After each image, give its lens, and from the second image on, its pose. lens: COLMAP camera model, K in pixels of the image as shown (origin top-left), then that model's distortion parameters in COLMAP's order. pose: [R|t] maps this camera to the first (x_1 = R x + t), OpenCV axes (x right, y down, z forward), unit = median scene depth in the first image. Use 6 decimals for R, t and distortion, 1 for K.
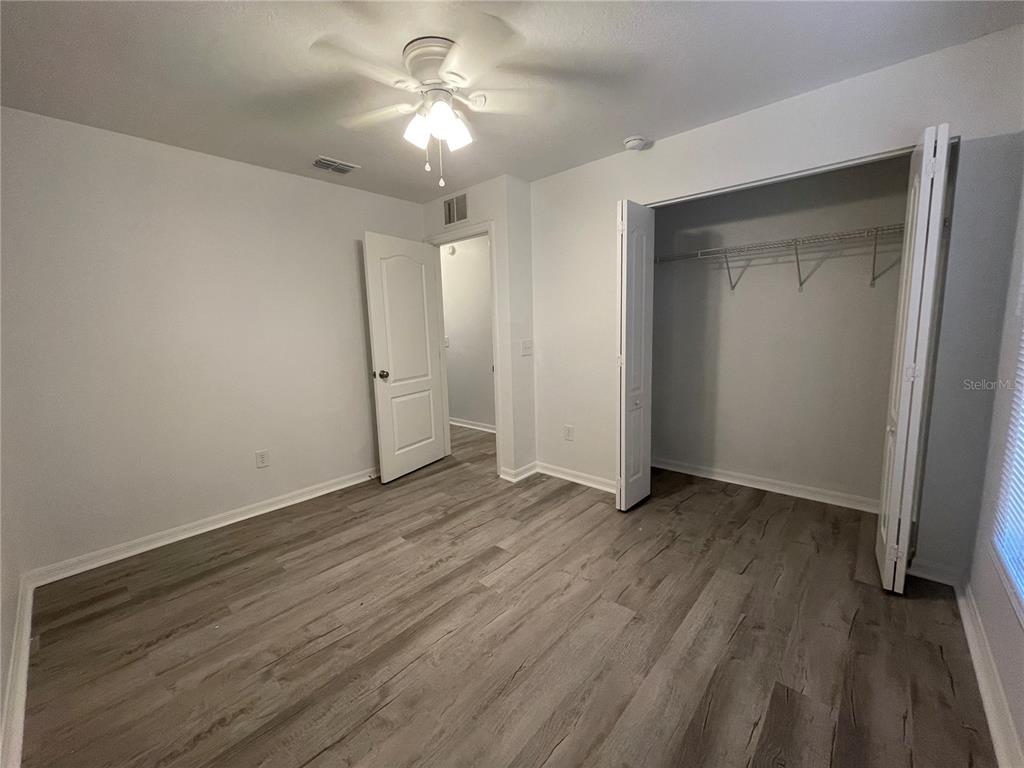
lens RADIAL K [[410.3, 0, 507.2], [0, 410.3, 380.0], [0, 0, 1]] dist [0.011322, 0.000183]
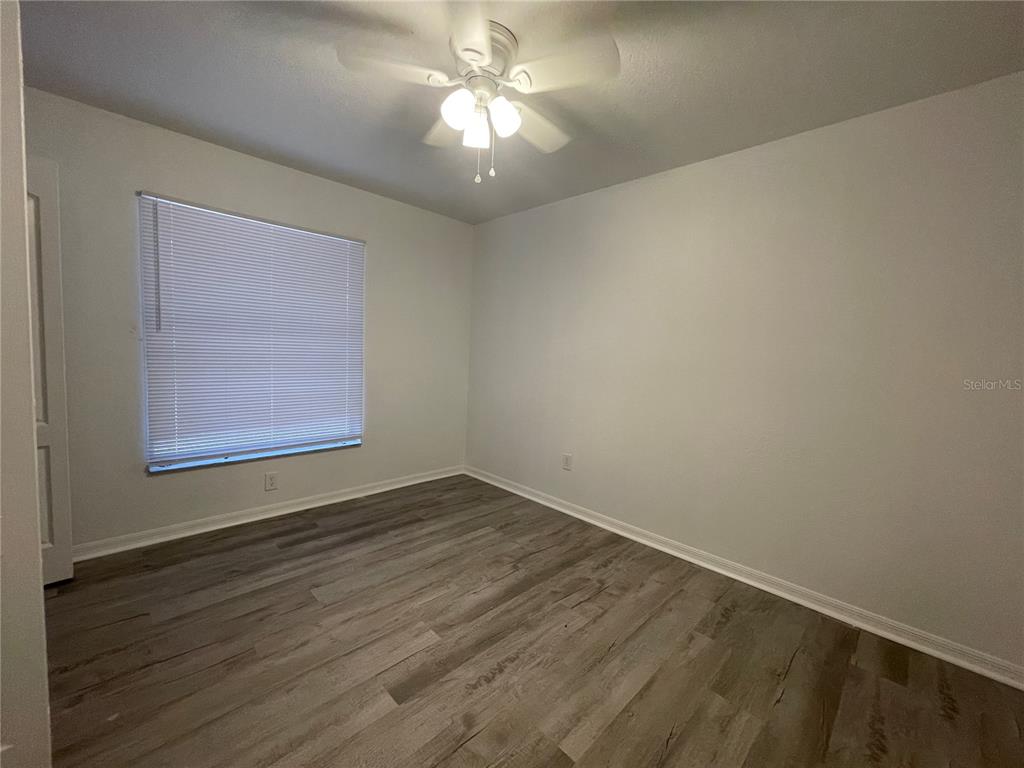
lens RADIAL K [[410.3, 0, 507.2], [0, 410.3, 380.0], [0, 0, 1]] dist [0.011322, 0.000183]
pose [[-0.998313, -0.010607, 0.057091, -0.269924], [0.001765, 0.977179, 0.212410, -0.224687], [-0.058041, 0.212152, -0.975512, 1.856049]]
